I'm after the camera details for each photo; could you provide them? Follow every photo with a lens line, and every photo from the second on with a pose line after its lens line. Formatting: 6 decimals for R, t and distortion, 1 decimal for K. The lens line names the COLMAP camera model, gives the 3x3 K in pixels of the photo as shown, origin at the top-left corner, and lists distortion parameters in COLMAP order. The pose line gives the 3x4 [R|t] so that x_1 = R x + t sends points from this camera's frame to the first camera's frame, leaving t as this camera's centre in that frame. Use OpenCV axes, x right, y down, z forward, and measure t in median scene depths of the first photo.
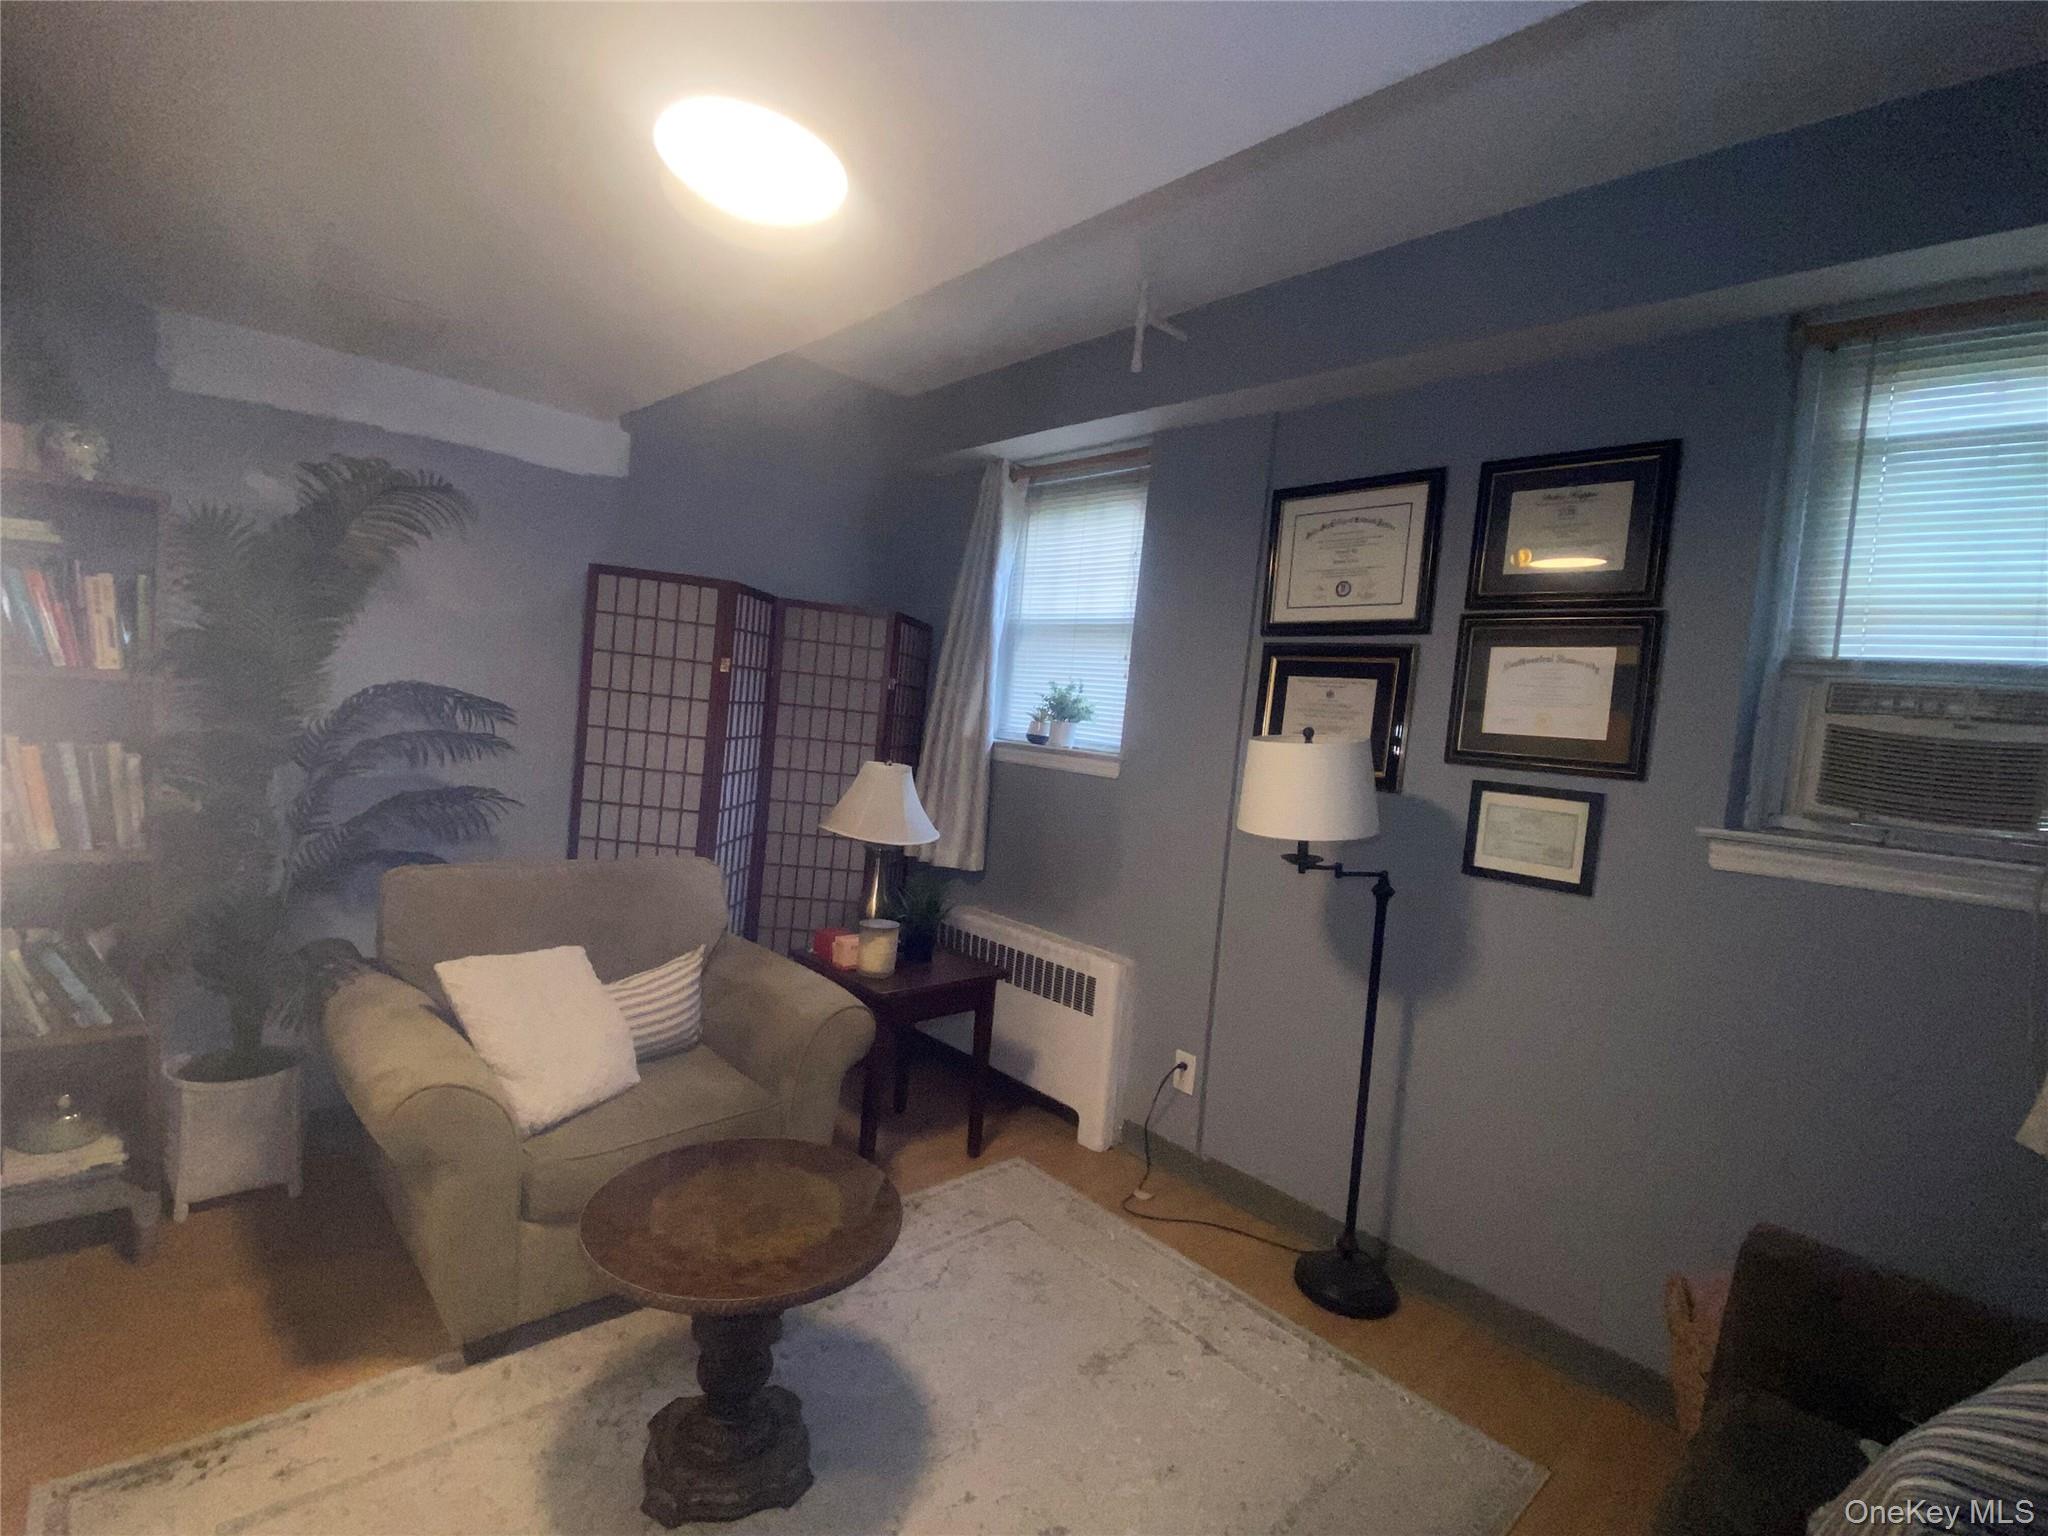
lens RADIAL K [[912.9, 0, 1024.0], [0, 912.9, 768.0], [0, 0, 1]] dist [0.048182, -0.048714]
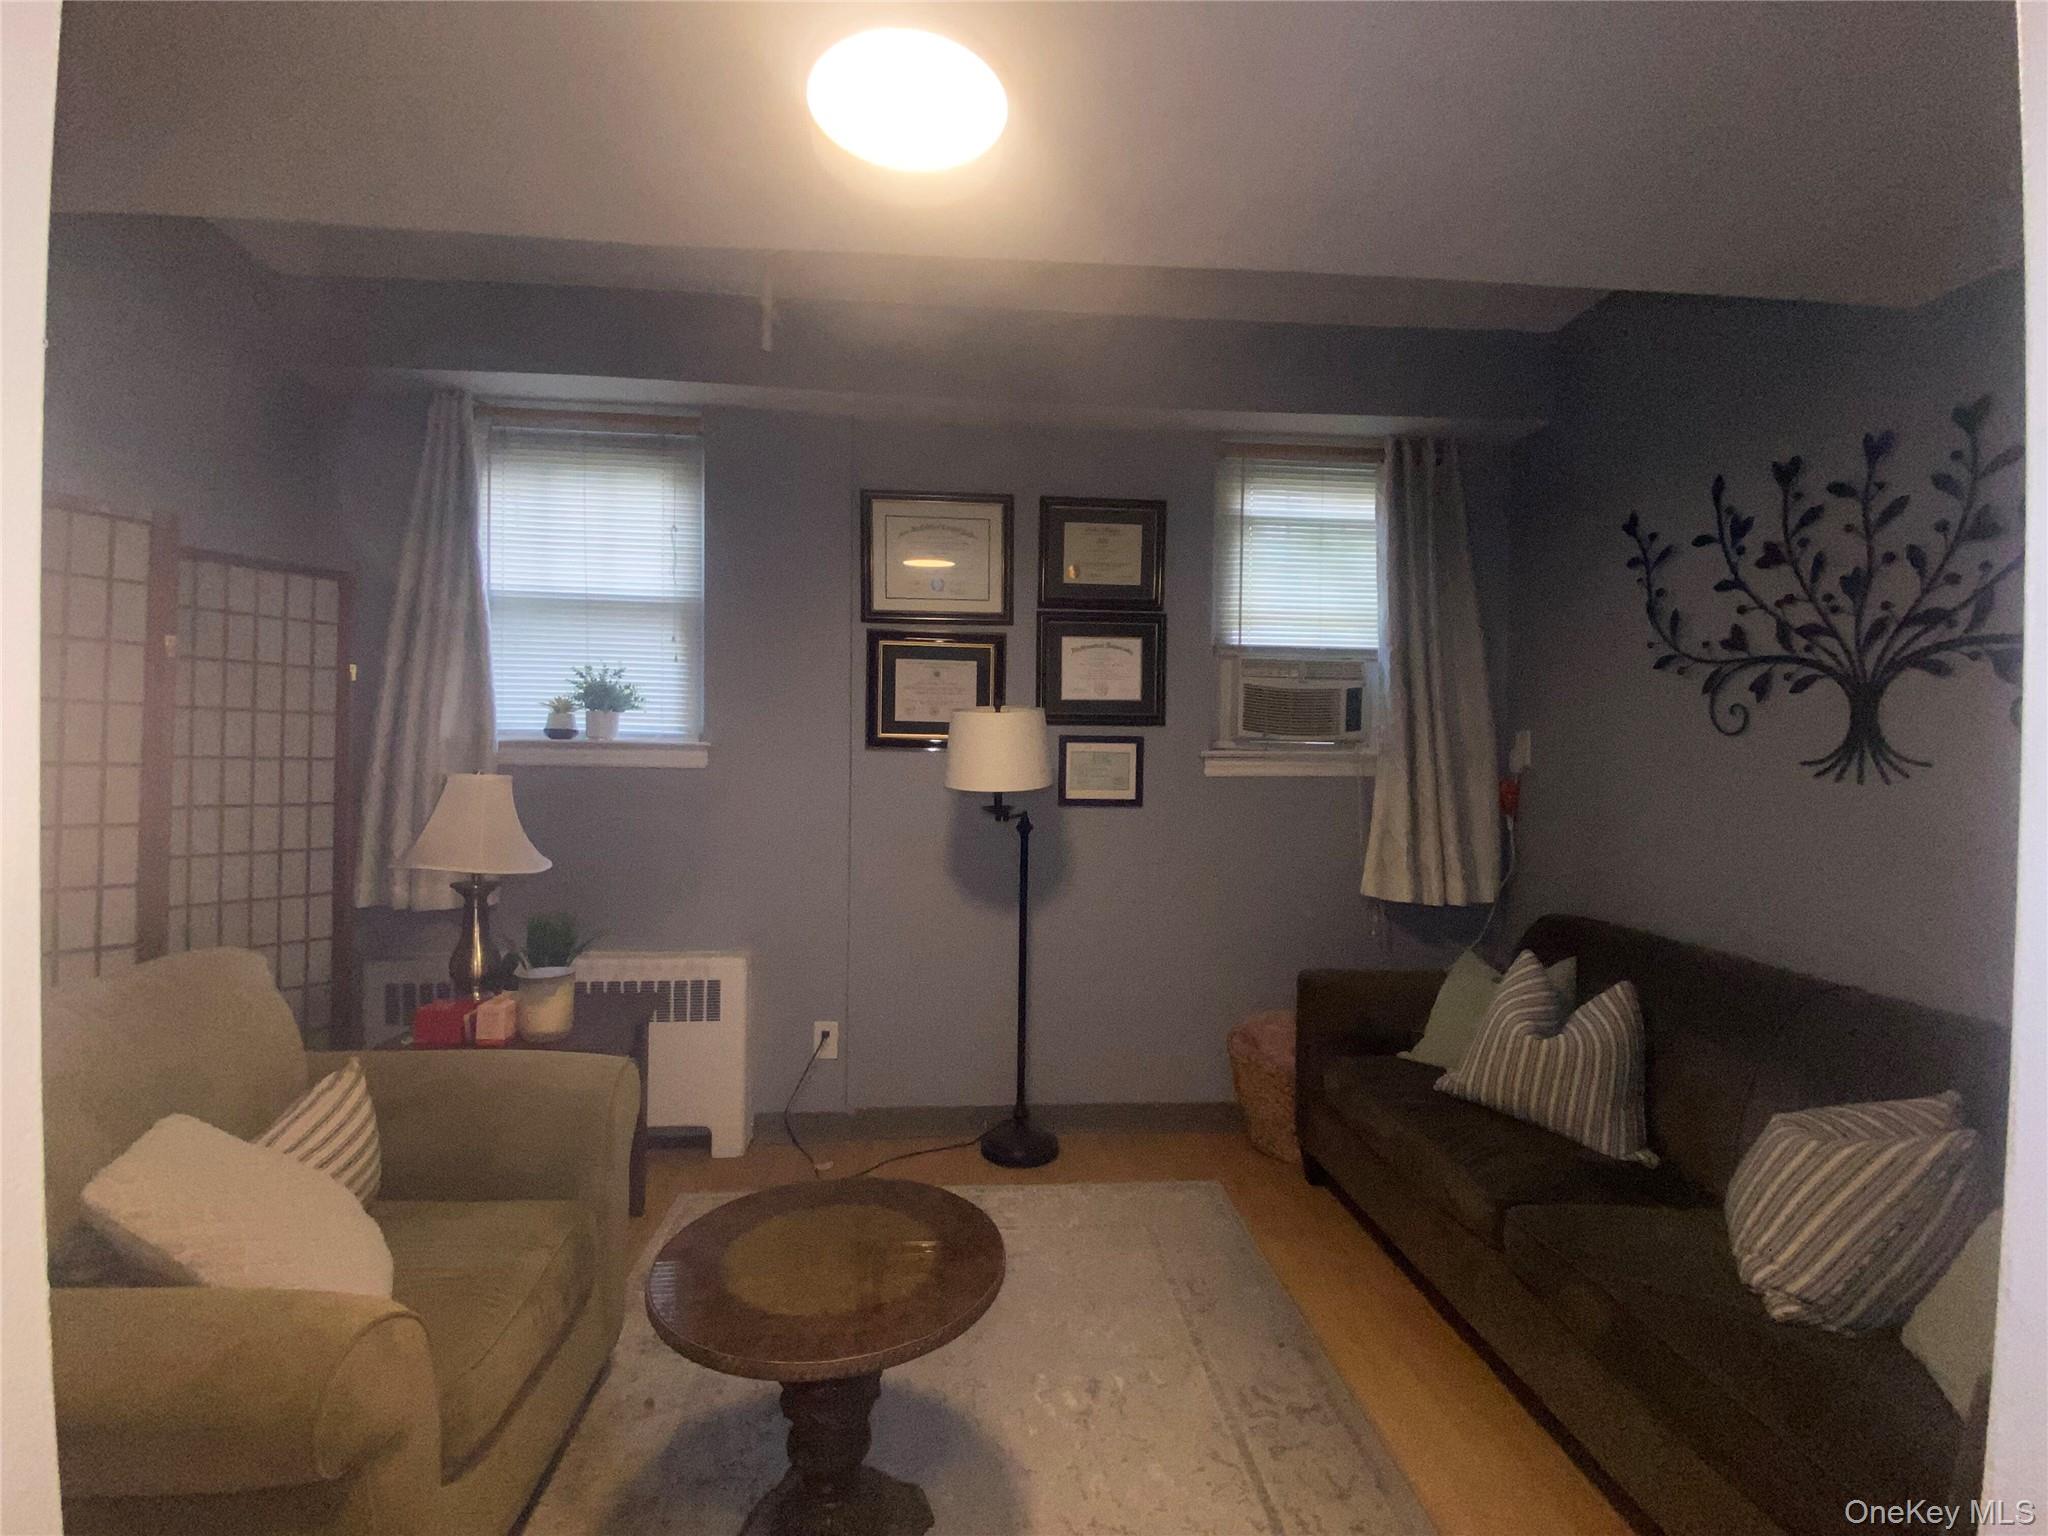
lens RADIAL K [[912.9, 0, 1024.0], [0, 912.9, 768.0], [0, 0, 1]] dist [0.048182, -0.048714]
pose [[0.635944, -0.094945, 0.765872, -0.557096], [0.086867, 0.994903, 0.051208, -0.011853], [-0.766830, 0.033964, 0.640951, 0.186628]]
